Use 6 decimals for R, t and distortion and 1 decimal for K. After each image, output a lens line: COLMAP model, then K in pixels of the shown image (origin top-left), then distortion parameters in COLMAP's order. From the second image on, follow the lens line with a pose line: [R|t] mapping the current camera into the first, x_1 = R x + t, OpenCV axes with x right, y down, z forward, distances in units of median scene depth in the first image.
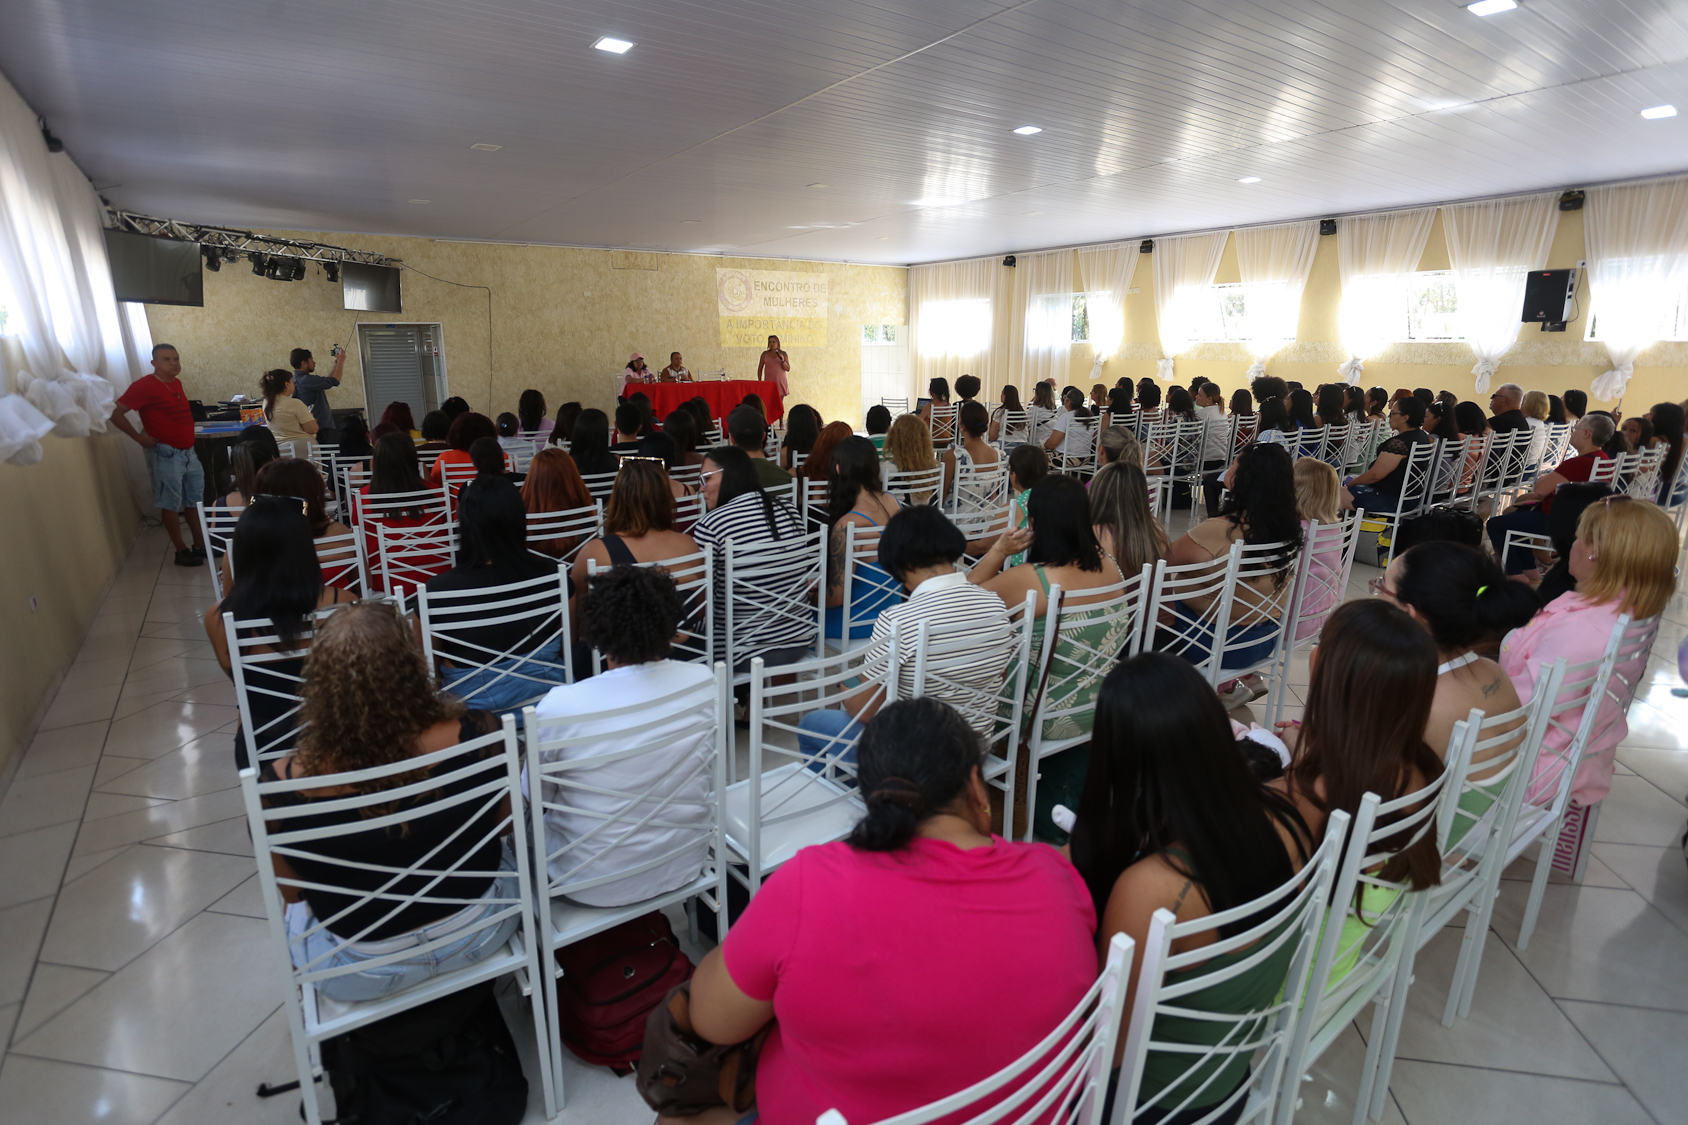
lens RADIAL K [[869.3, 0, 841.6], [0, 869.3, 555.5], [0, 0, 1]] dist [-0.065008, 0.032810]
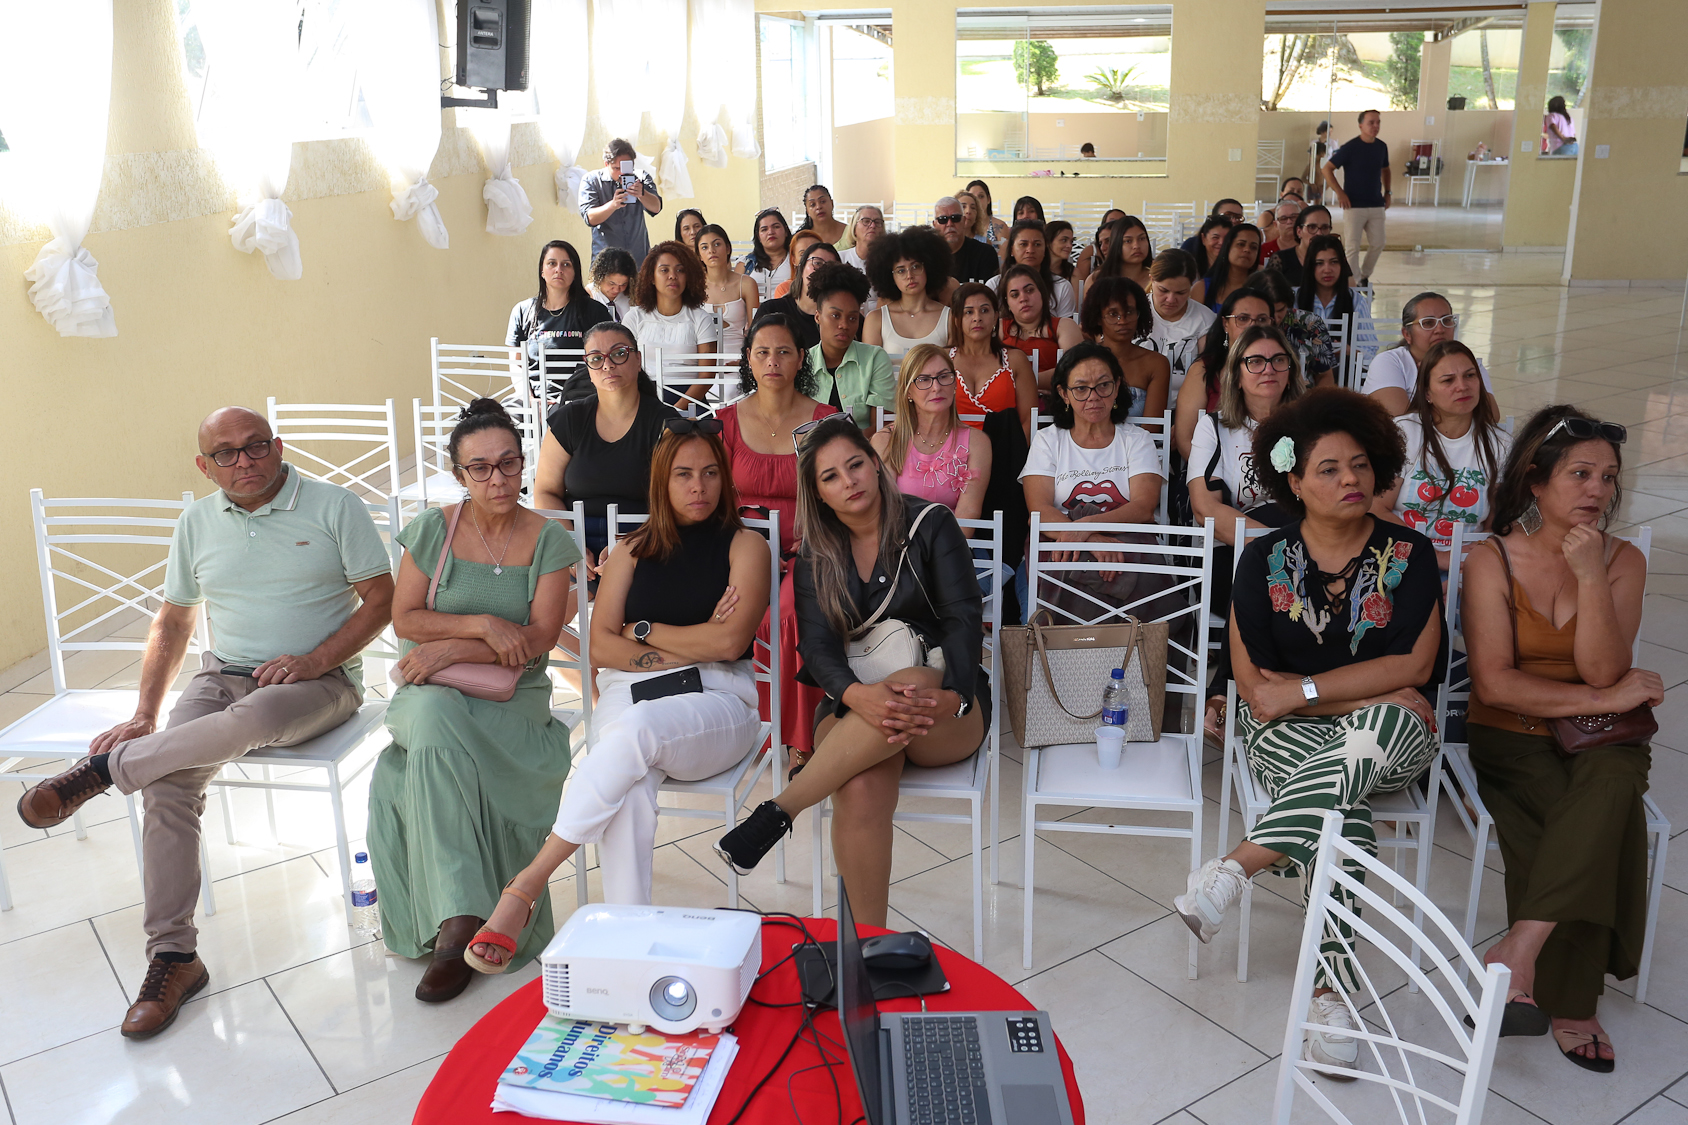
lens RADIAL K [[1560.4, 0, 844.0], [0, 1560.4, 562.5], [0, 0, 1]] dist [-0.051906, 0.100429]
pose [[-0.700933, -0.208265, 0.682143, -0.002038], [0.169982, 0.880078, 0.443361, -0.446356], [-0.692675, 0.426719, -0.581474, 1.668380]]
